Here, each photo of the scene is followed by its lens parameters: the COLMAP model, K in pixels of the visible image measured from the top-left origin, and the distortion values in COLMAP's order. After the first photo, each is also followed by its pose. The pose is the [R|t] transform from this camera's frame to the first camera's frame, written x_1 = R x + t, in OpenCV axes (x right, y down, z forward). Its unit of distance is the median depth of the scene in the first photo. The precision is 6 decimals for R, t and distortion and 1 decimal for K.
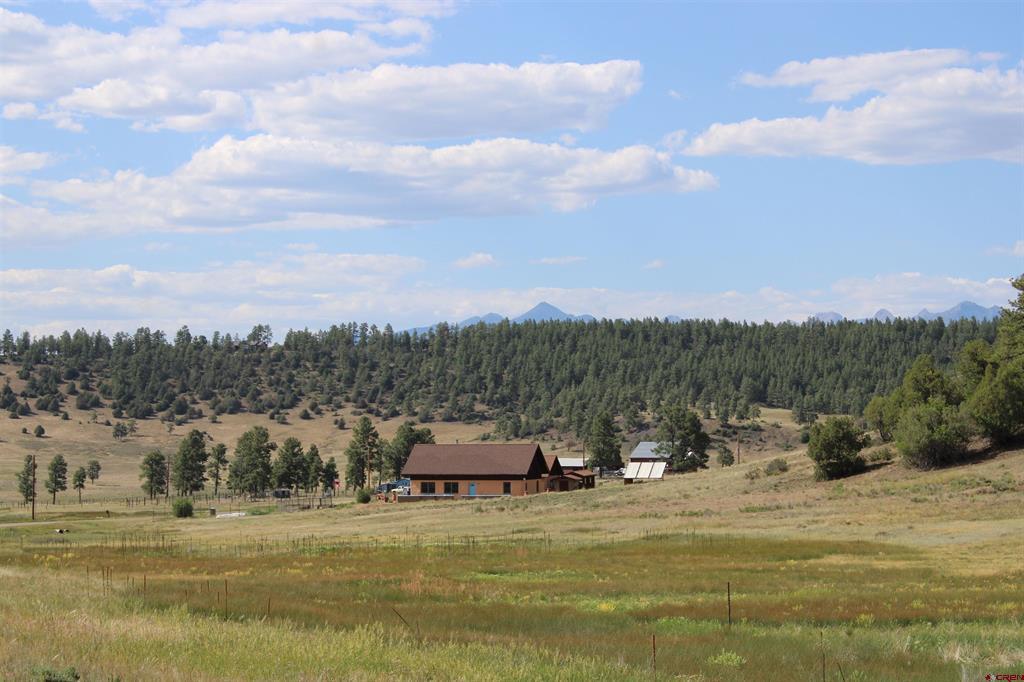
lens RADIAL K [[1724.5, 0, 507.6], [0, 1724.5, 345.1], [0, 0, 1]] dist [0.068473, 0.000000]
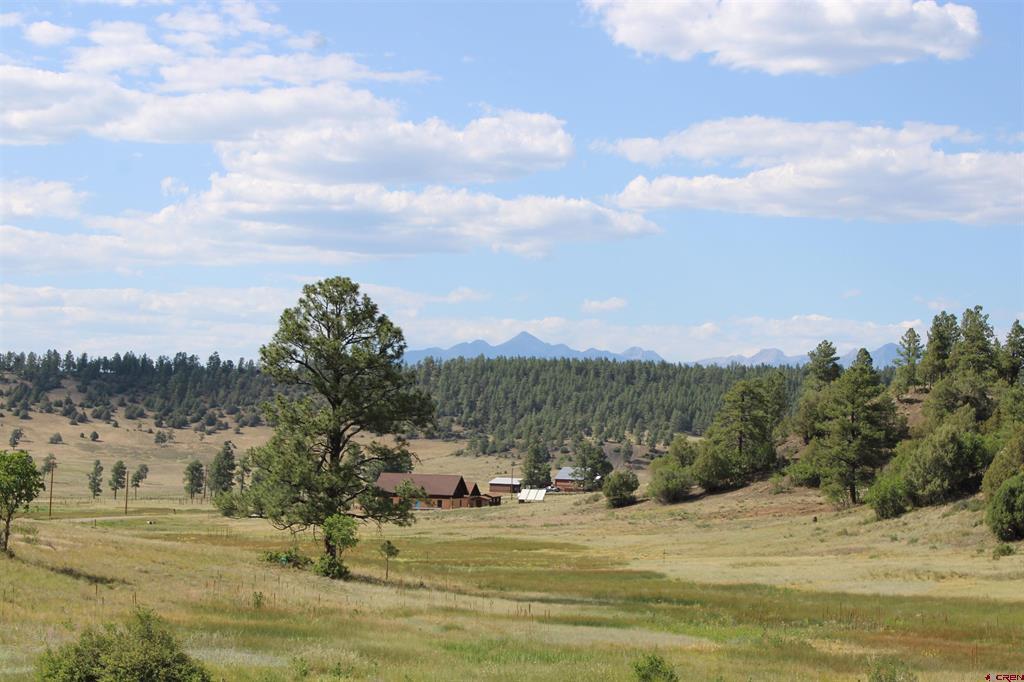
lens RADIAL K [[2120.3, 0, 517.7], [0, 2120.3, 335.7], [0, 0, 1]] dist [0.062824, 0.000000]
pose [[0.999259, 0.029463, -0.024764, 0.061293], [-0.029029, 0.999422, 0.017688, -0.056020], [0.025271, -0.016956, 0.999537, -0.483500]]
